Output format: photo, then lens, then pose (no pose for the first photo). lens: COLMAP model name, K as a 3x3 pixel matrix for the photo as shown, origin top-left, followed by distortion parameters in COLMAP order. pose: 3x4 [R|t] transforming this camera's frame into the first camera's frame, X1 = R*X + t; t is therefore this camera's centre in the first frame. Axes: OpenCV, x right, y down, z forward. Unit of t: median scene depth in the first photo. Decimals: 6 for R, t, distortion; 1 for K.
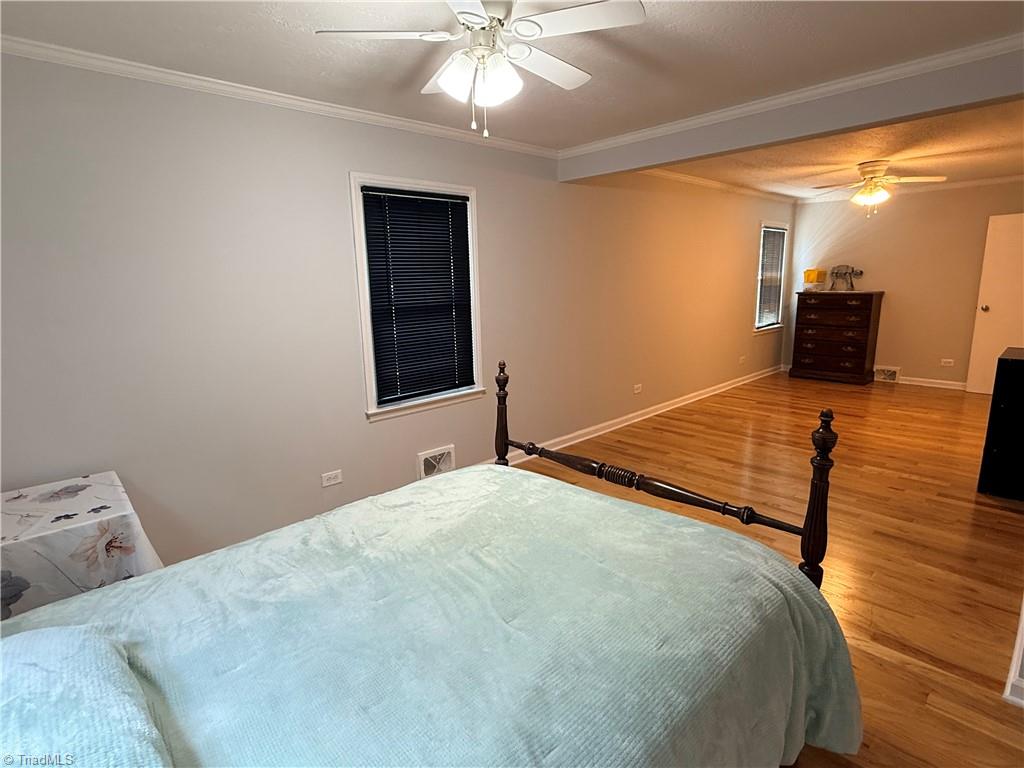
lens RADIAL K [[527.9, 0, 512.0], [0, 527.9, 384.0], [0, 0, 1]] dist [-0.000696, -0.000103]
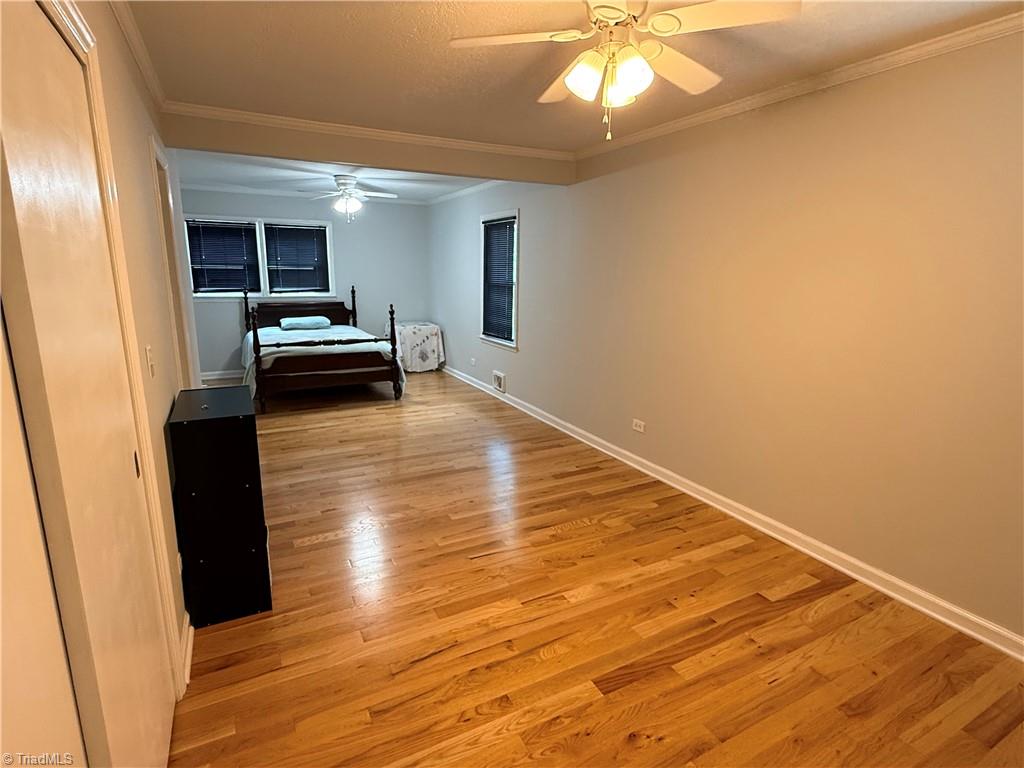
lens RADIAL K [[530.4, 0, 512.0], [0, 530.4, 384.0], [0, 0, 1]] dist [-0.000518, 0.000008]
pose [[-0.264873, 0.226930, -0.937201, 1.106852], [-0.208932, 0.935320, 0.285524, -0.254918], [0.941376, 0.271439, -0.200328, 1.082216]]
